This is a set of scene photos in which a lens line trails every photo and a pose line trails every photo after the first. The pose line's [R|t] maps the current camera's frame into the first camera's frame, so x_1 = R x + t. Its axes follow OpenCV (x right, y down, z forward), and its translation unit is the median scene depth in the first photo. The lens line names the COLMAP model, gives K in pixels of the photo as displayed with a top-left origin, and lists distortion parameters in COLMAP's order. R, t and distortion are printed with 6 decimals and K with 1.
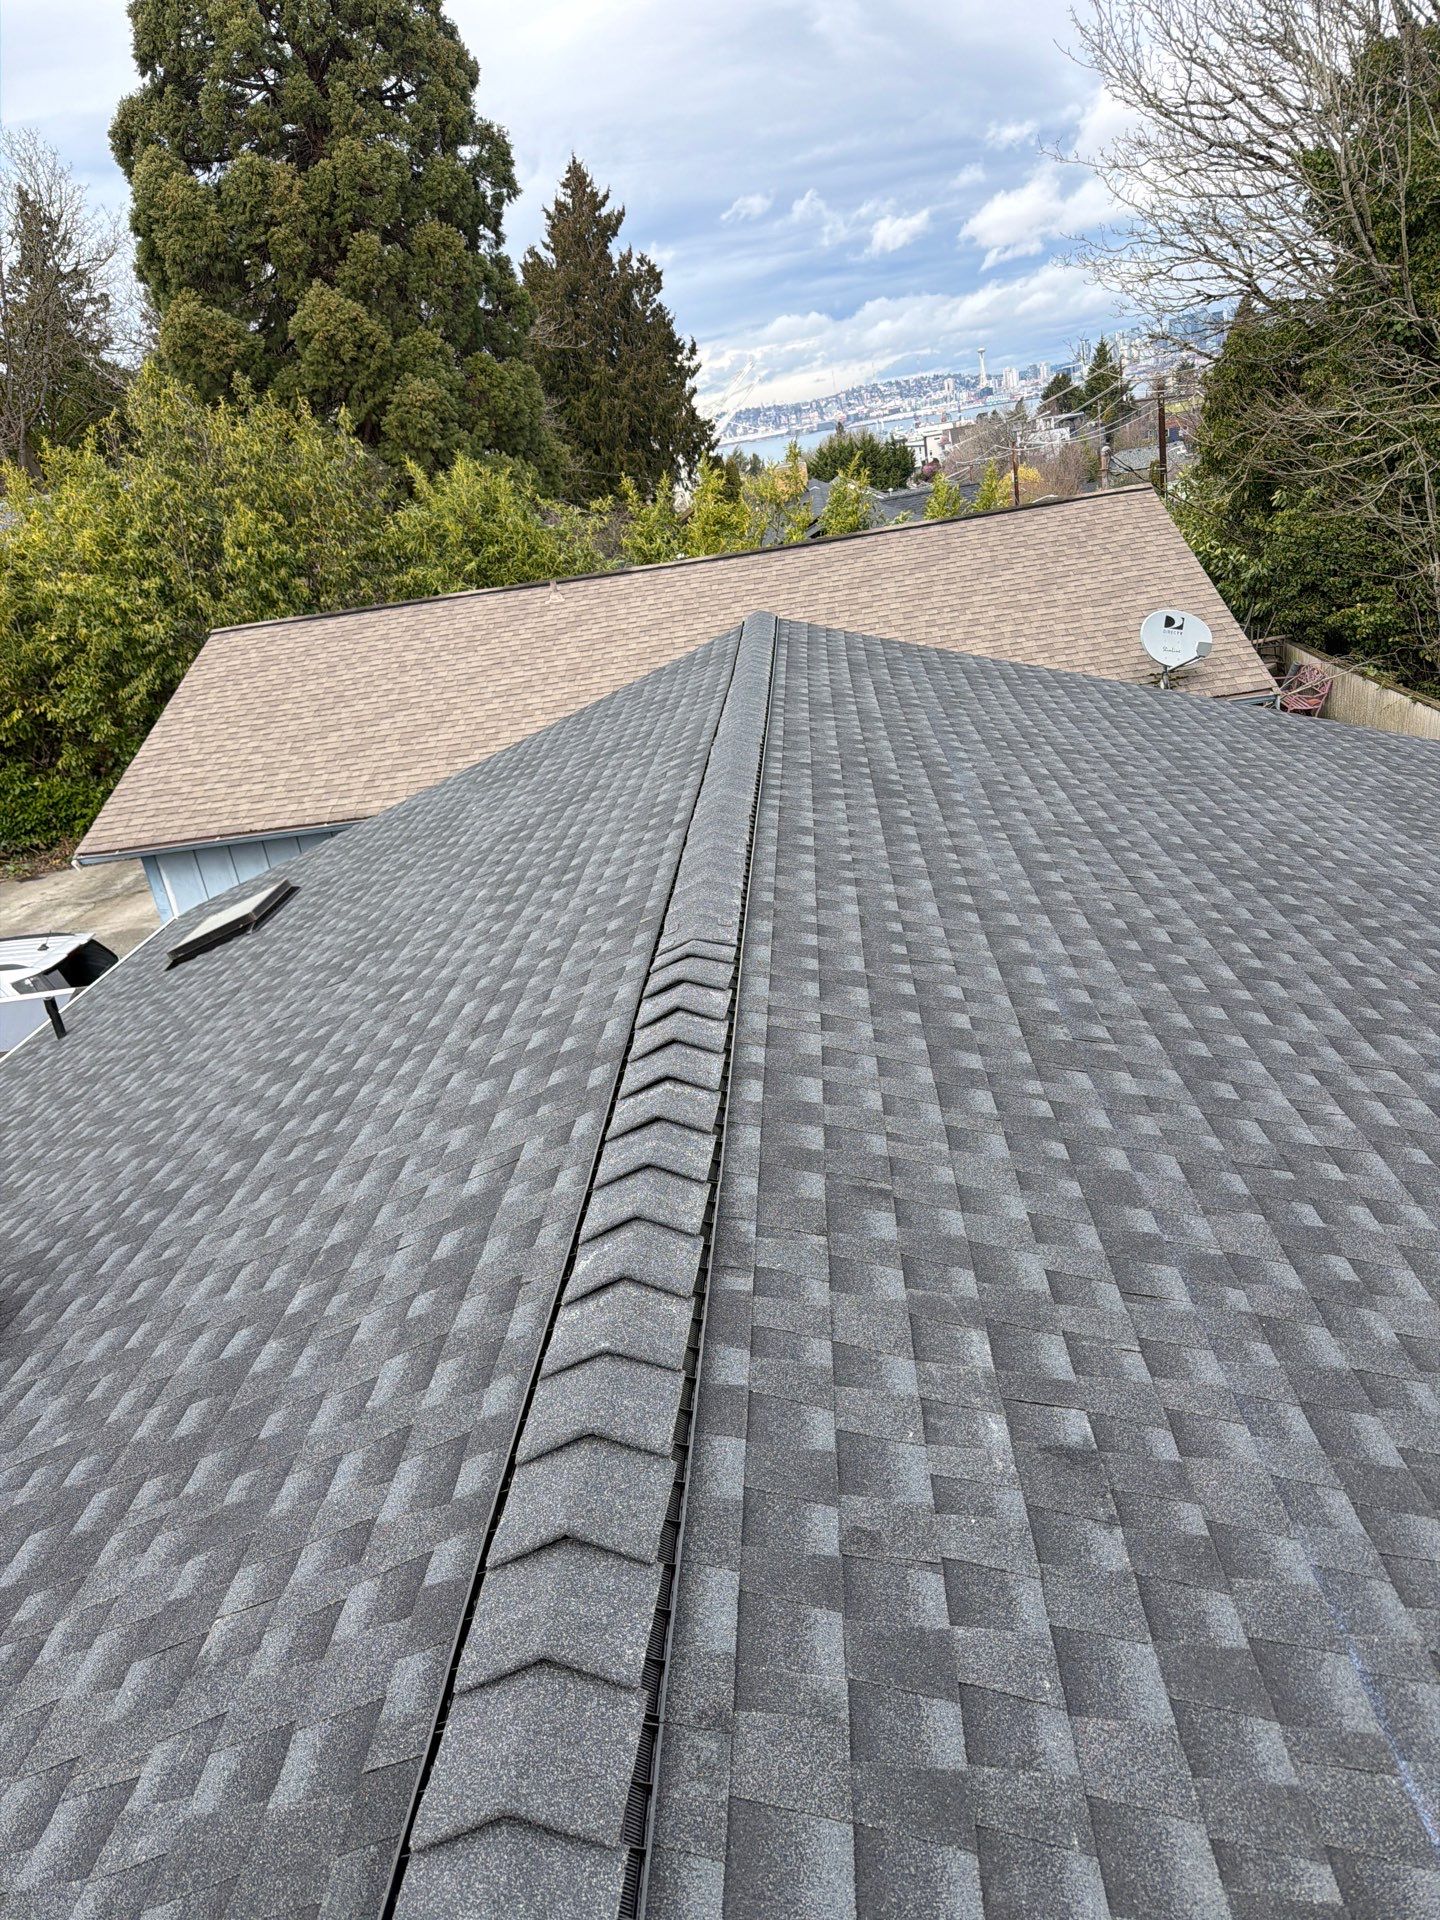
lens RADIAL K [[1347.8, 0, 715.3], [0, 1347.8, 953.8], [0, 0, 1]] dist [0.022639, -0.026320]
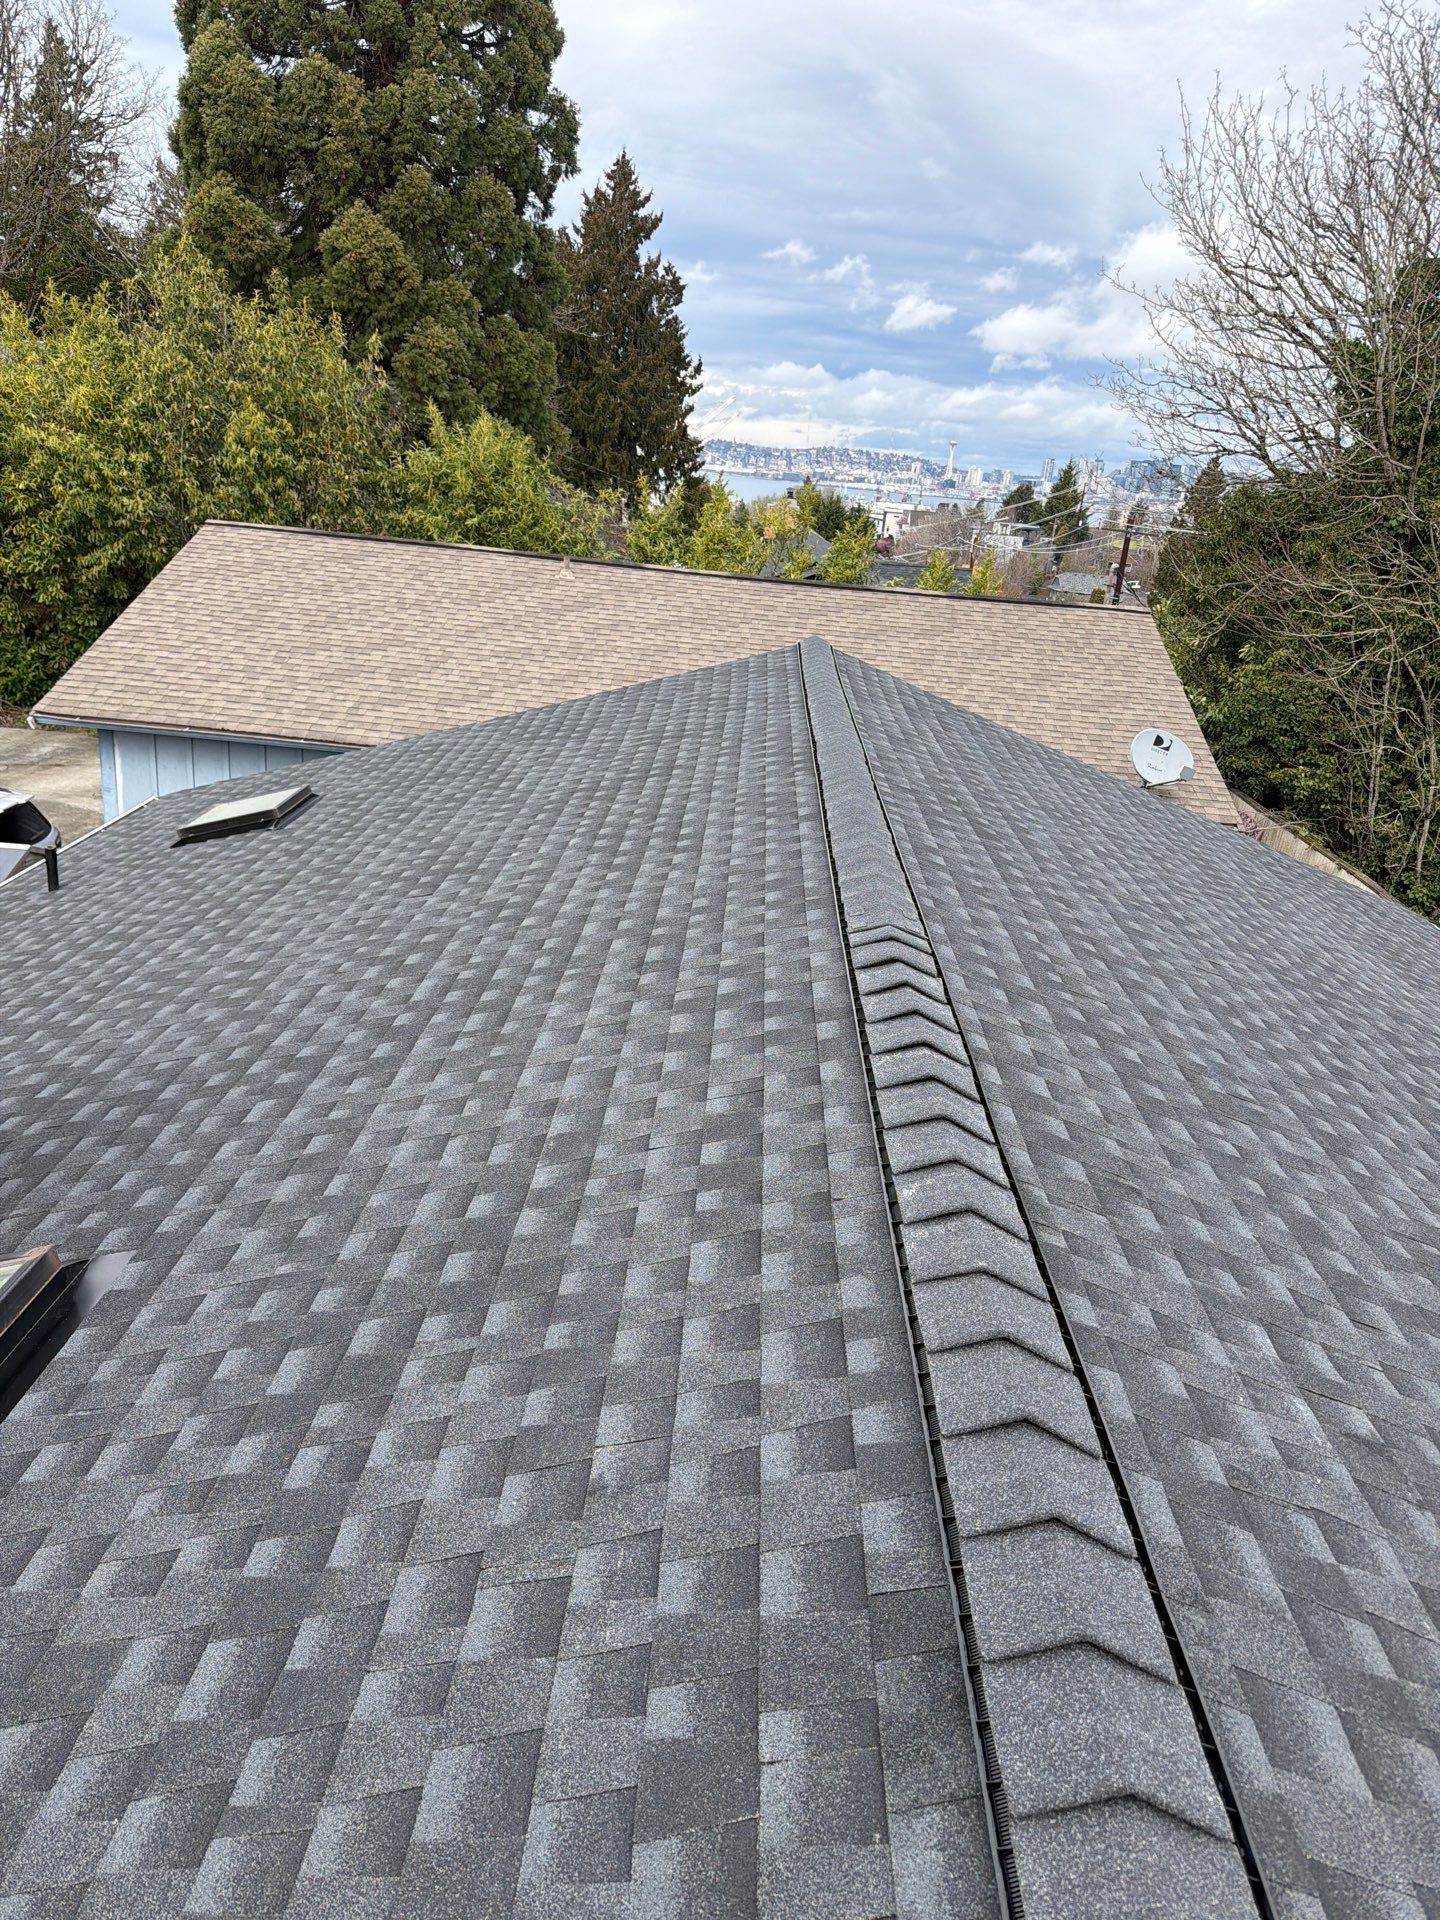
lens RADIAL K [[1347.8, 0, 712.0], [0, 1347.8, 963.1], [0, 0, 1]] dist [0.022639, -0.026320]
pose [[0.970922, 0.216274, 0.102649, -0.038101], [-0.215180, 0.976332, -0.021745, 0.010737], [-0.104923, -0.000975, 0.994480, -0.003114]]
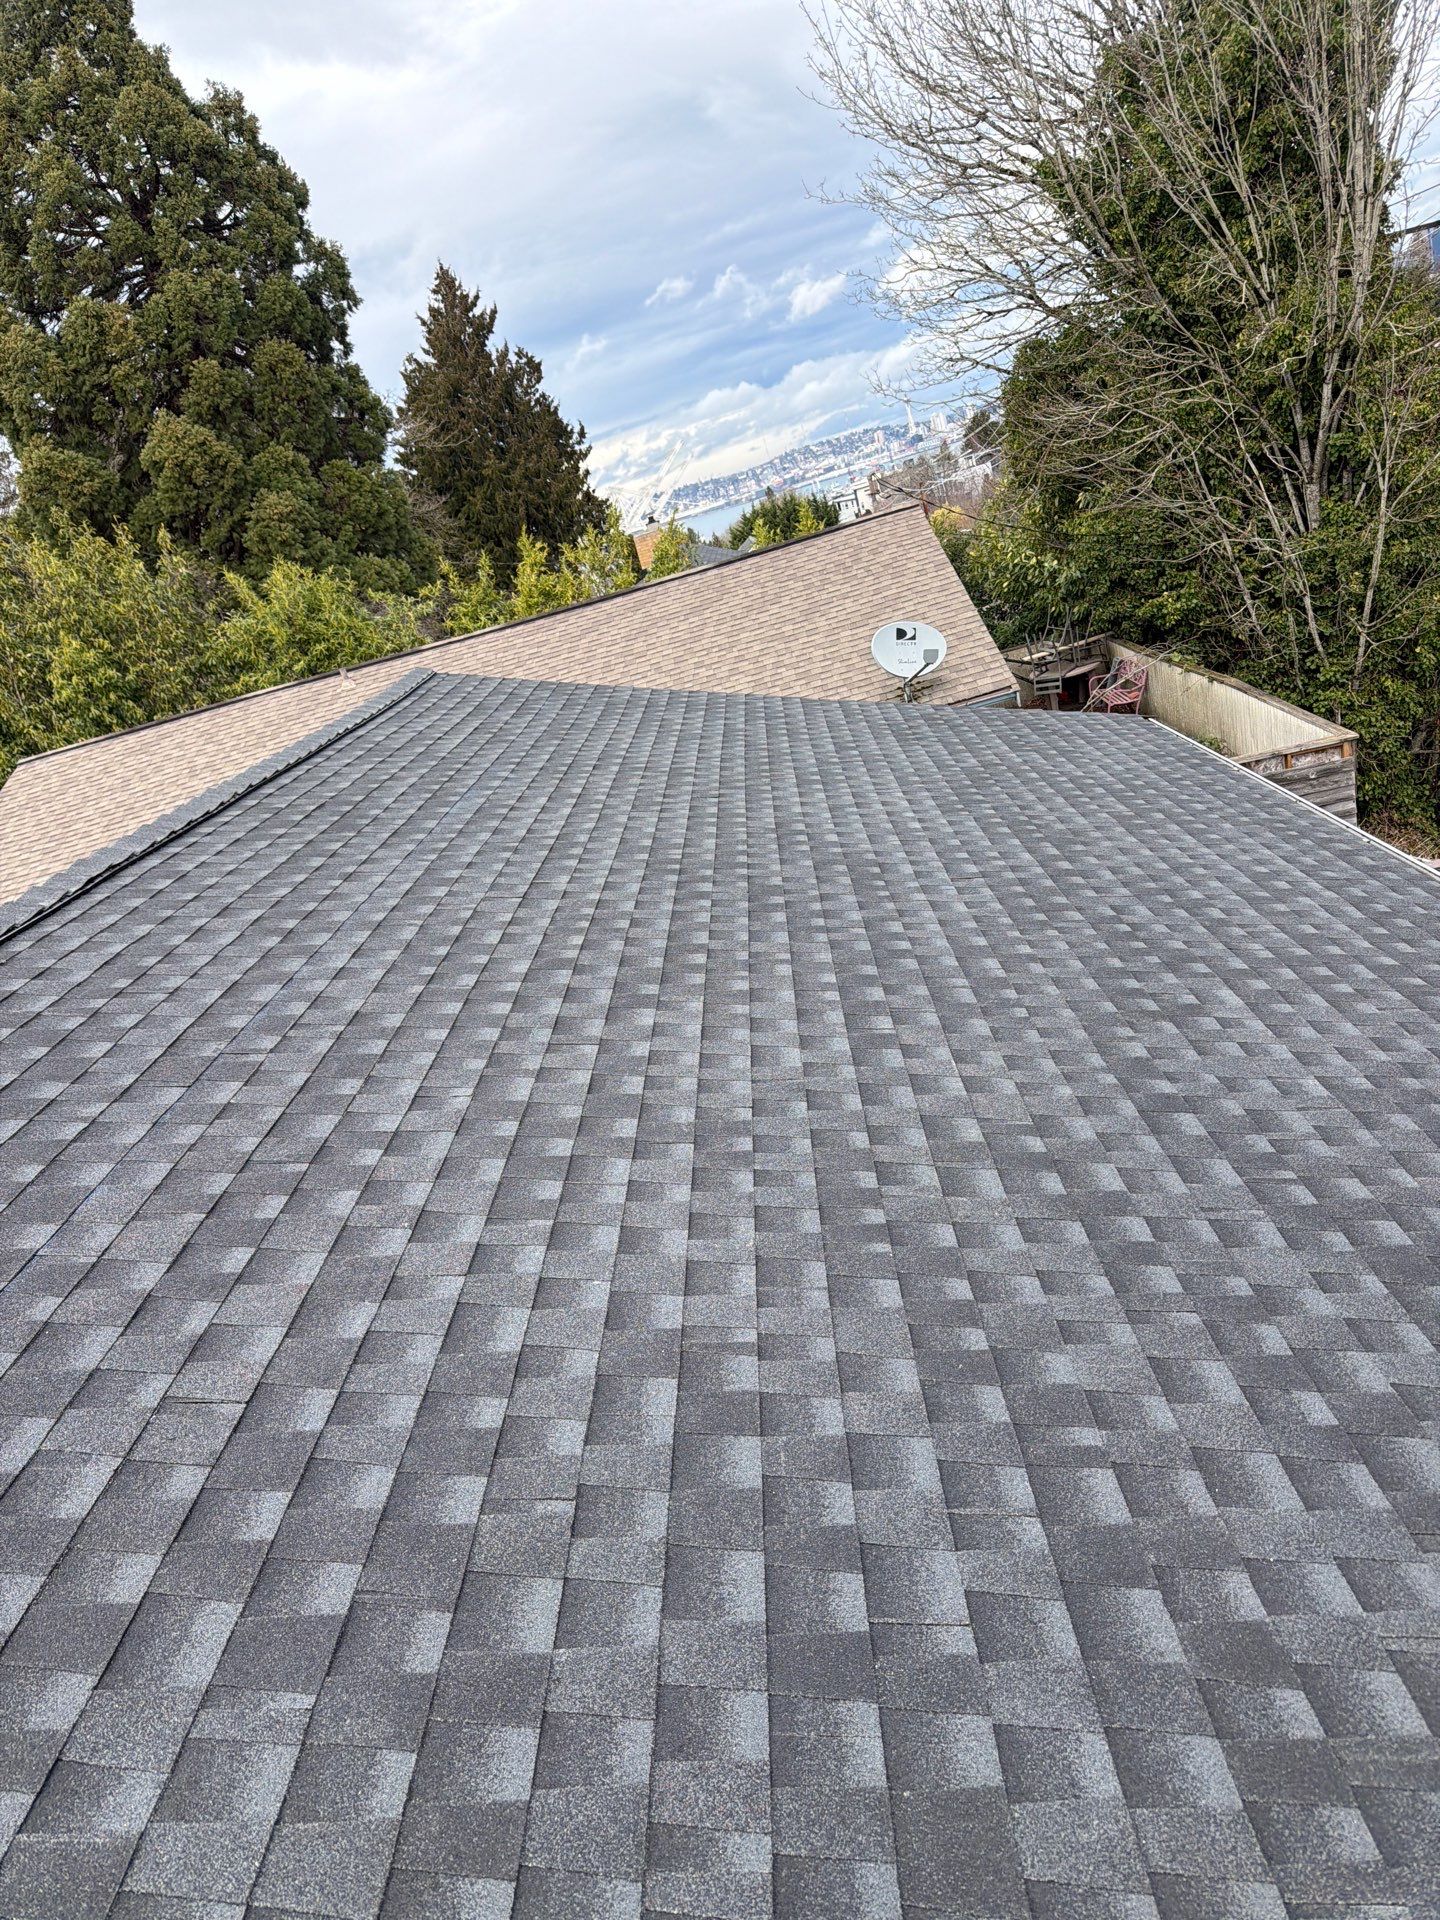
lens RADIAL K [[1347.8, 0, 712.2], [0, 1347.8, 967.4], [0, 0, 1]] dist [0.022639, -0.026320]
pose [[0.992266, -0.124092, -0.002878, 0.090513], [0.123874, 0.991461, -0.040748, 0.012341], [0.007910, 0.040076, 0.999165, 0.007491]]
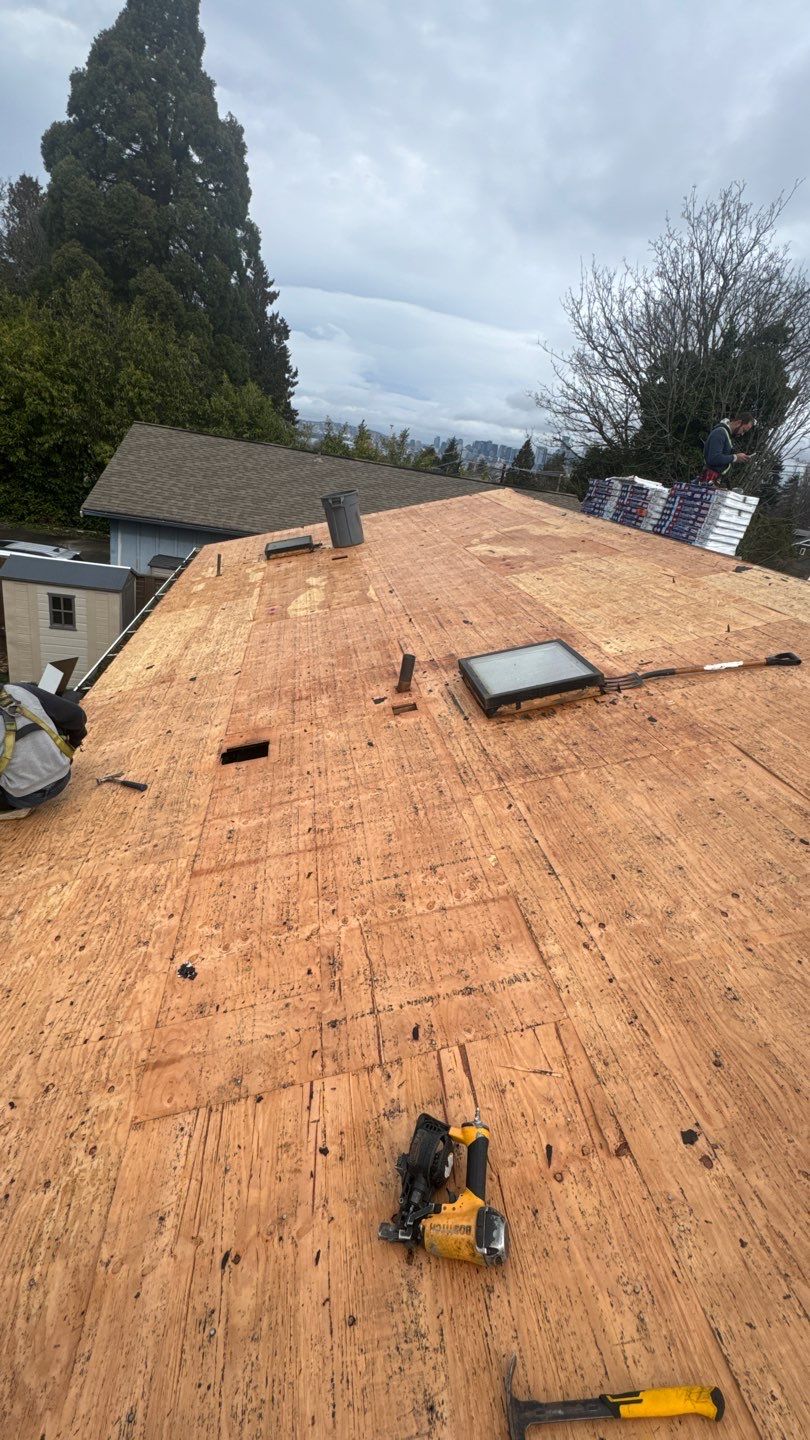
lens RADIAL K [[656.9, 0, 403.7], [0, 656.9, 720.5], [0, 0, 1]] dist [-0.004935, -0.000117]
pose [[0.930510, 0.203551, 0.304497, -0.158921], [-0.212296, 0.977195, -0.004482, 0.075156], [-0.298465, -0.060473, 0.952503, -0.021604]]
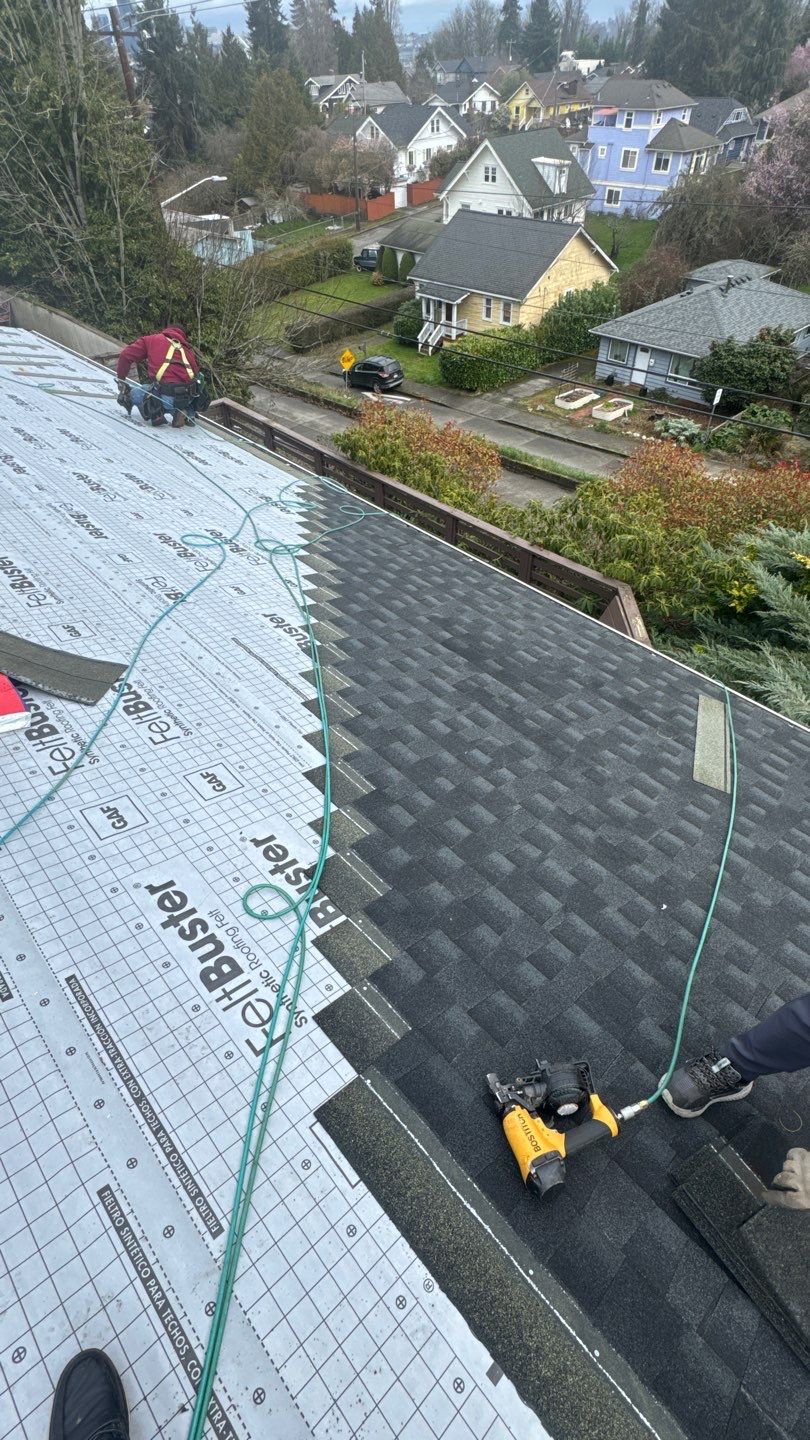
lens RADIAL K [[656.9, 0, 406.9], [0, 656.9, 720.6], [0, 0, 1]] dist [-0.004935, -0.000117]
pose [[0.684165, -0.418361, 0.597405, 0.055984], [0.184884, 0.891849, 0.412824, 0.023186], [-0.705504, -0.171989, 0.687520, -0.042787]]
